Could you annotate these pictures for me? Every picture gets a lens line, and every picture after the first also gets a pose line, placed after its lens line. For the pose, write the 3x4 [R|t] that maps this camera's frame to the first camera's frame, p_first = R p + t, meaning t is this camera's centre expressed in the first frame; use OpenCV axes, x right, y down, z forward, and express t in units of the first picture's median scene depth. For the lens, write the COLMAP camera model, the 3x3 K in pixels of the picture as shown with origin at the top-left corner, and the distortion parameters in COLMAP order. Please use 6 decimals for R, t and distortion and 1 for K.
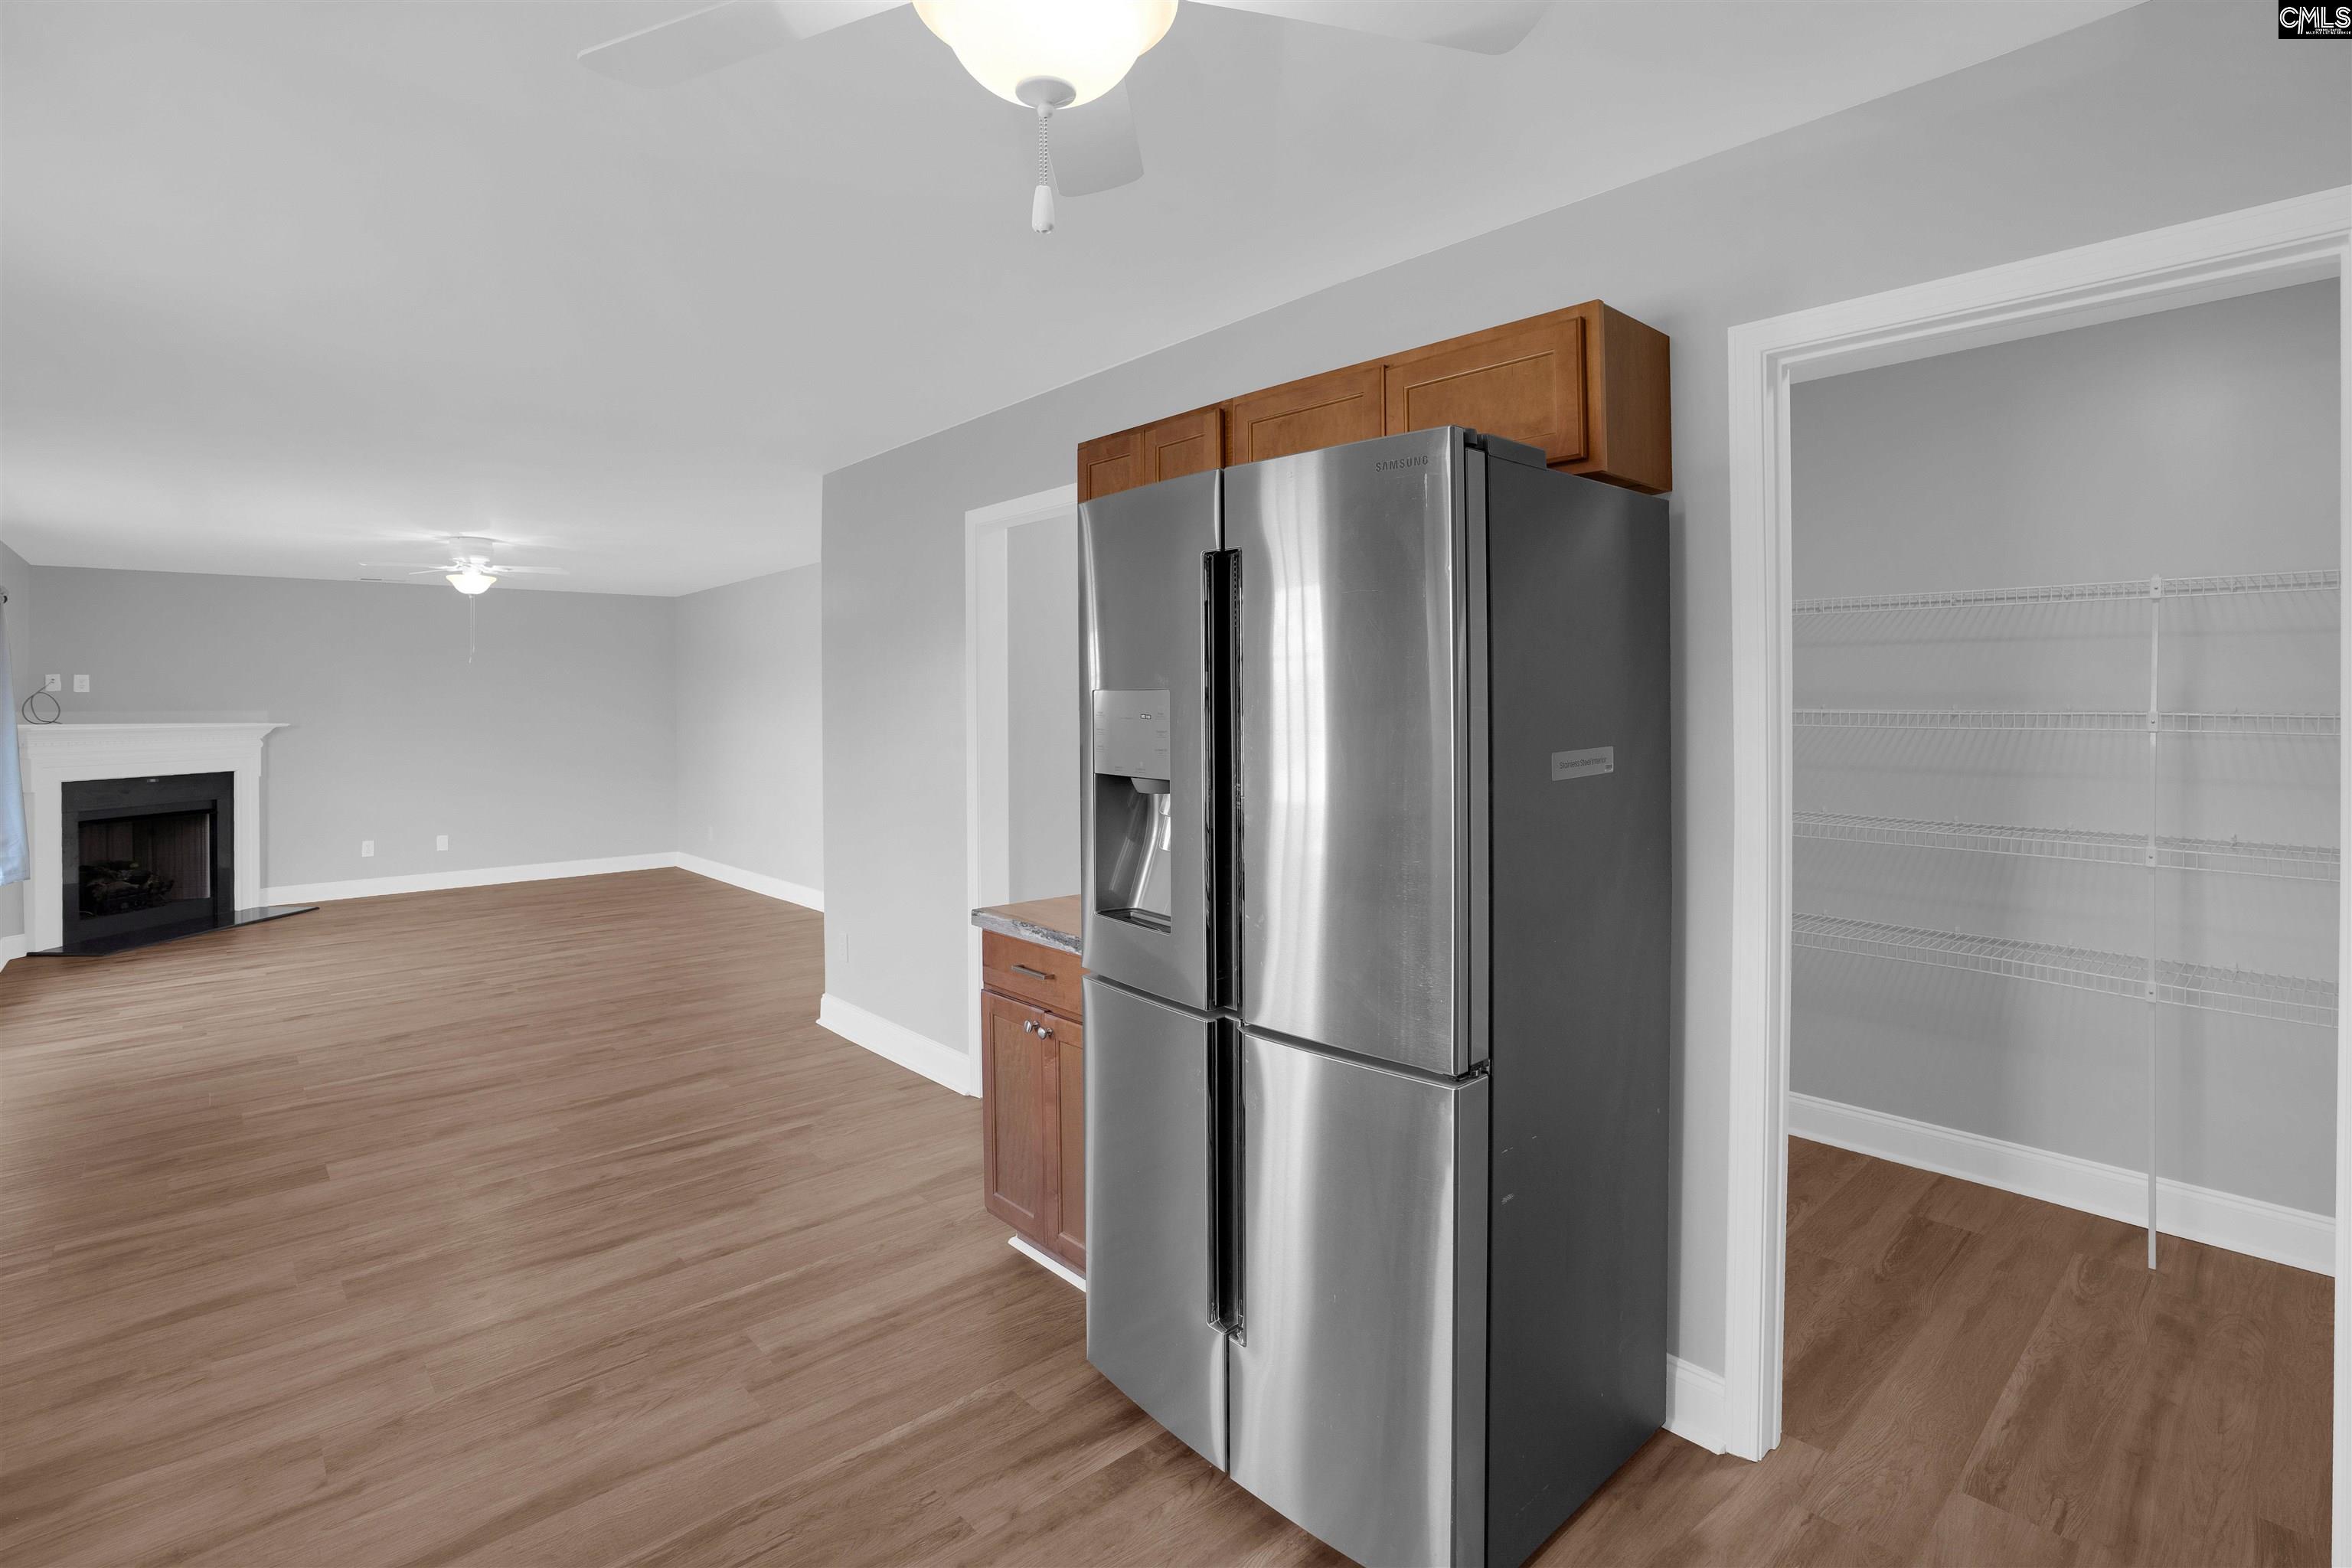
lens RADIAL K [[1123.3, 0, 1188.5], [0, 1123.3, 684.0], [0, 0, 1]] dist [-0.057978, 0.019499]
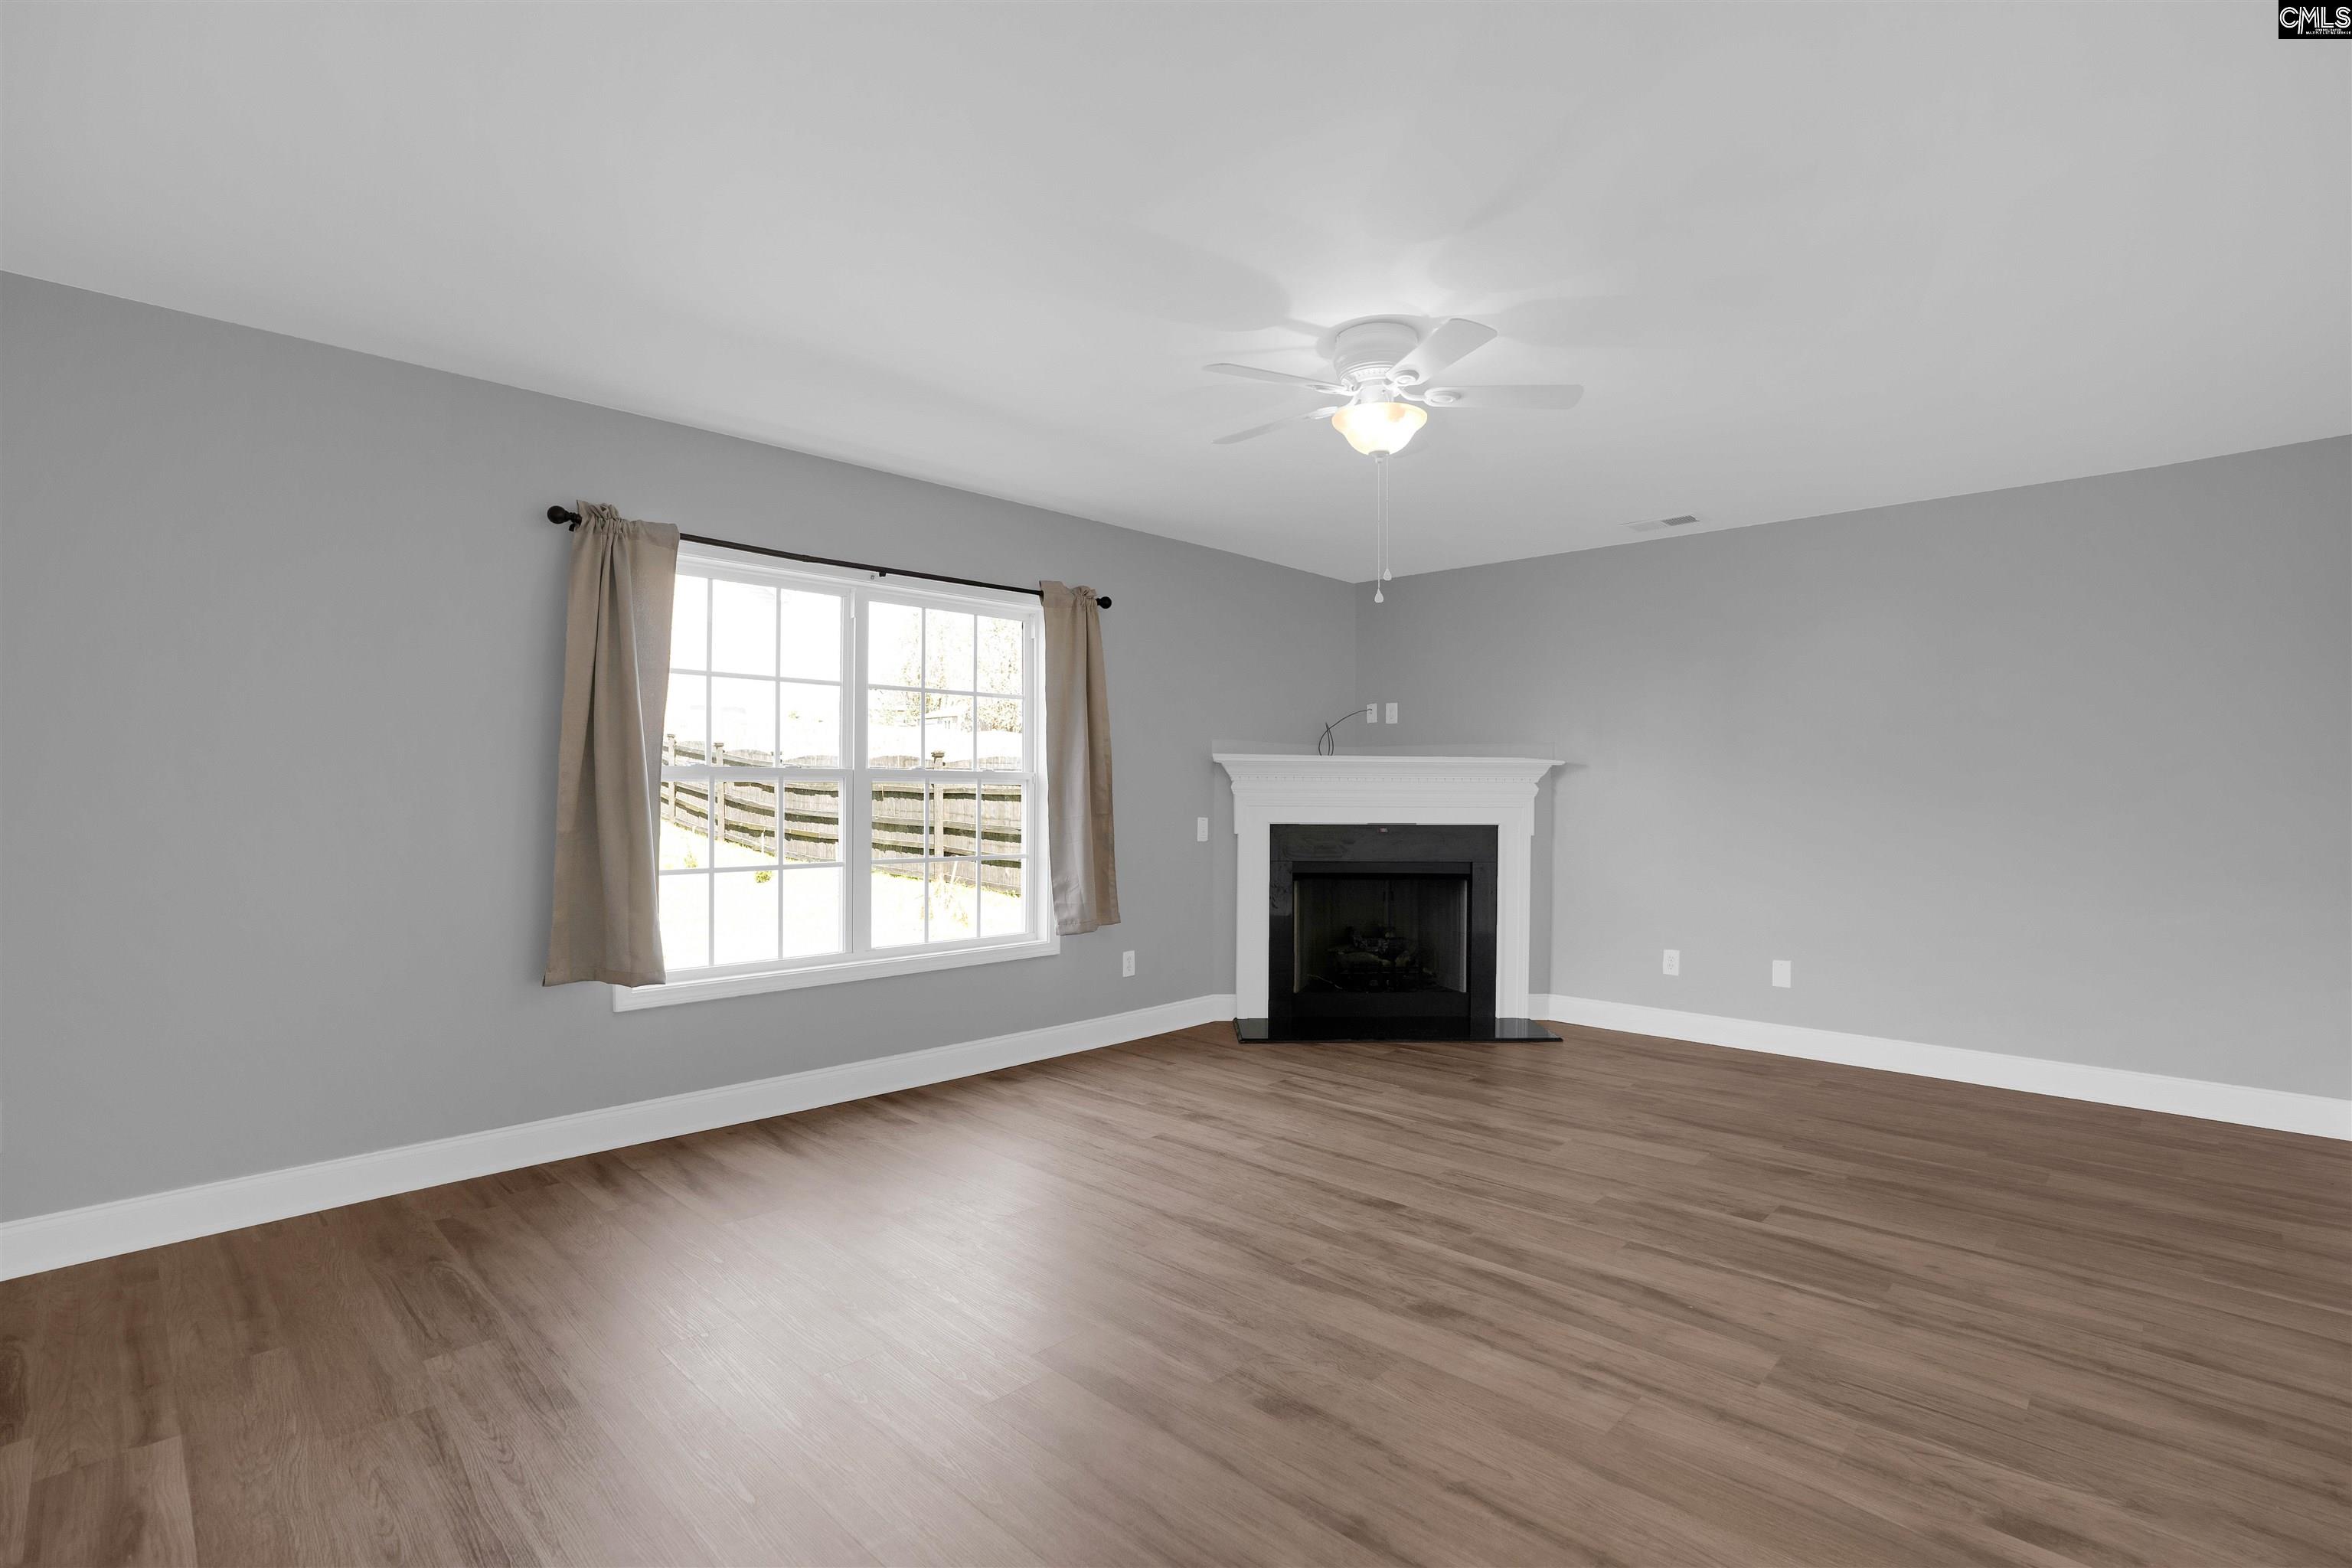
lens RADIAL K [[1090.0, 0, 1172.9], [0, 1090.0, 771.9], [0, 0, 1]] dist [-0.057635, 0.017396]
pose [[0.056042, -0.002610, -0.998425, -0.195432], [0.013439, 0.999908, -0.001860, 0.049795], [0.998338, -0.013313, 0.056072, 0.855953]]
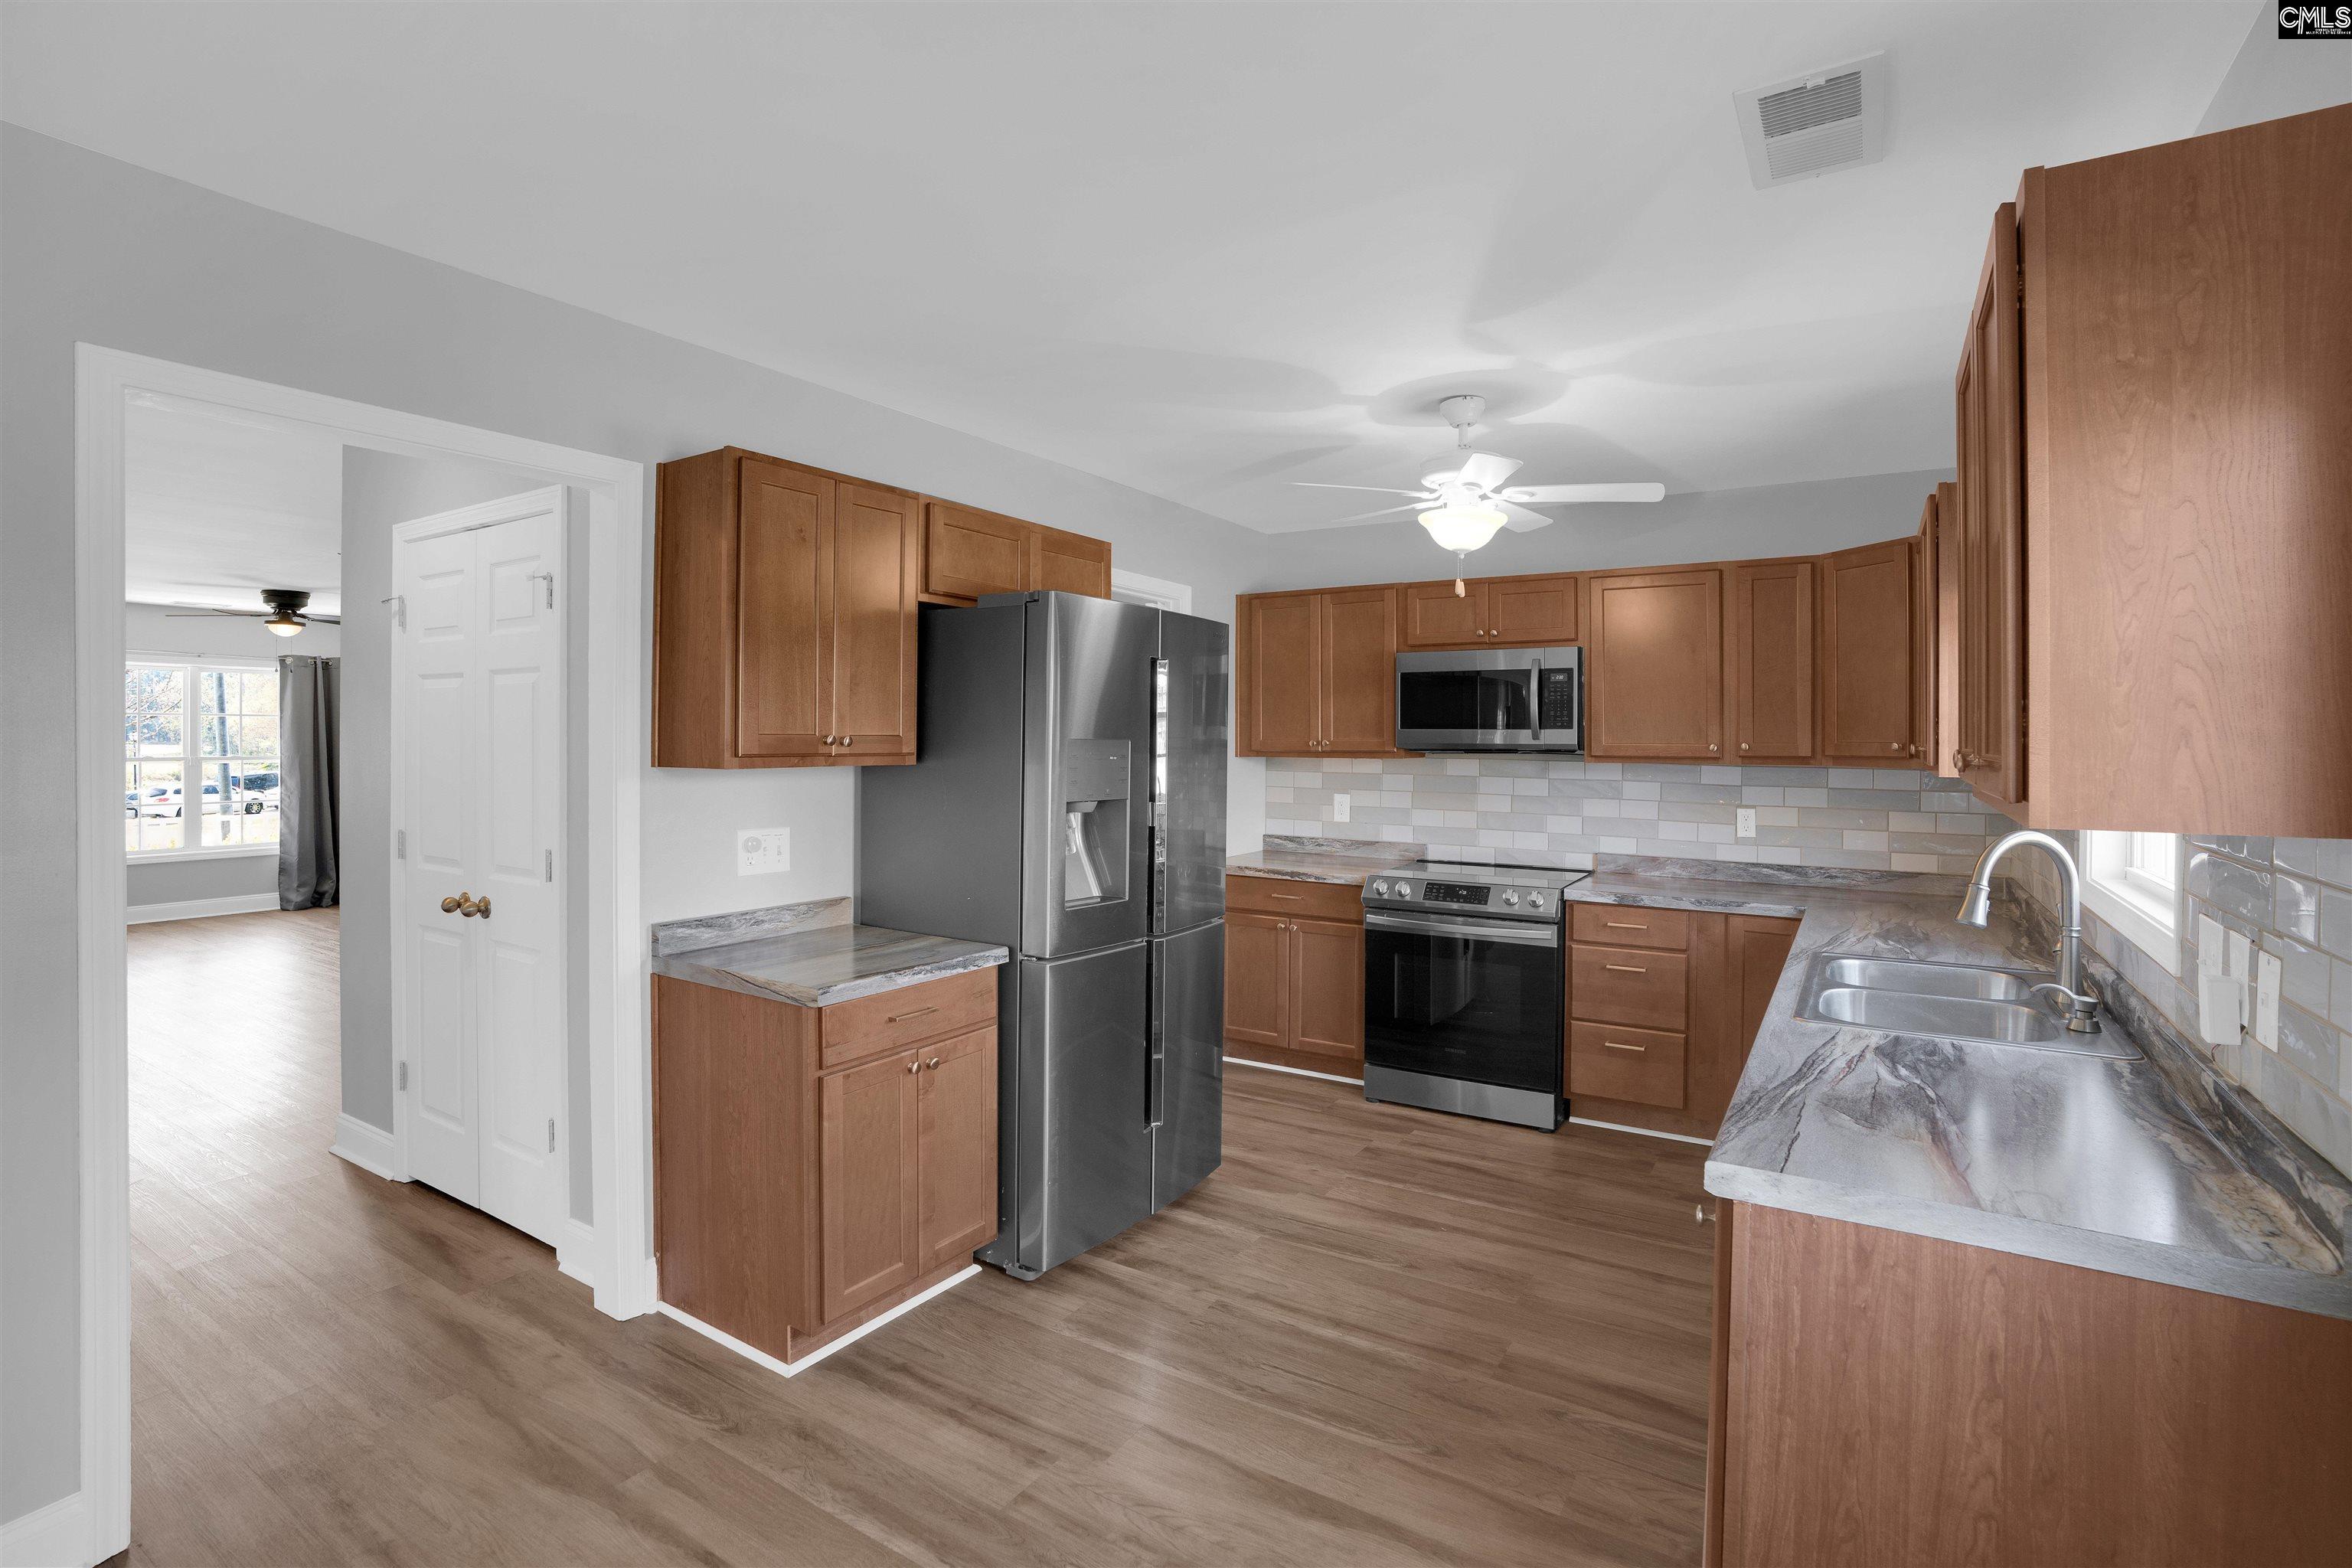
lens RADIAL K [[1107.2, 0, 1194.4], [0, 1107.2, 742.0], [0, 0, 1]] dist [-0.060692, 0.019187]
pose [[-0.271175, 0.000546, 0.962530, -0.449342], [-0.022066, 0.999733, -0.006784, 0.005296], [-0.962277, -0.023079, -0.271091, 0.400035]]
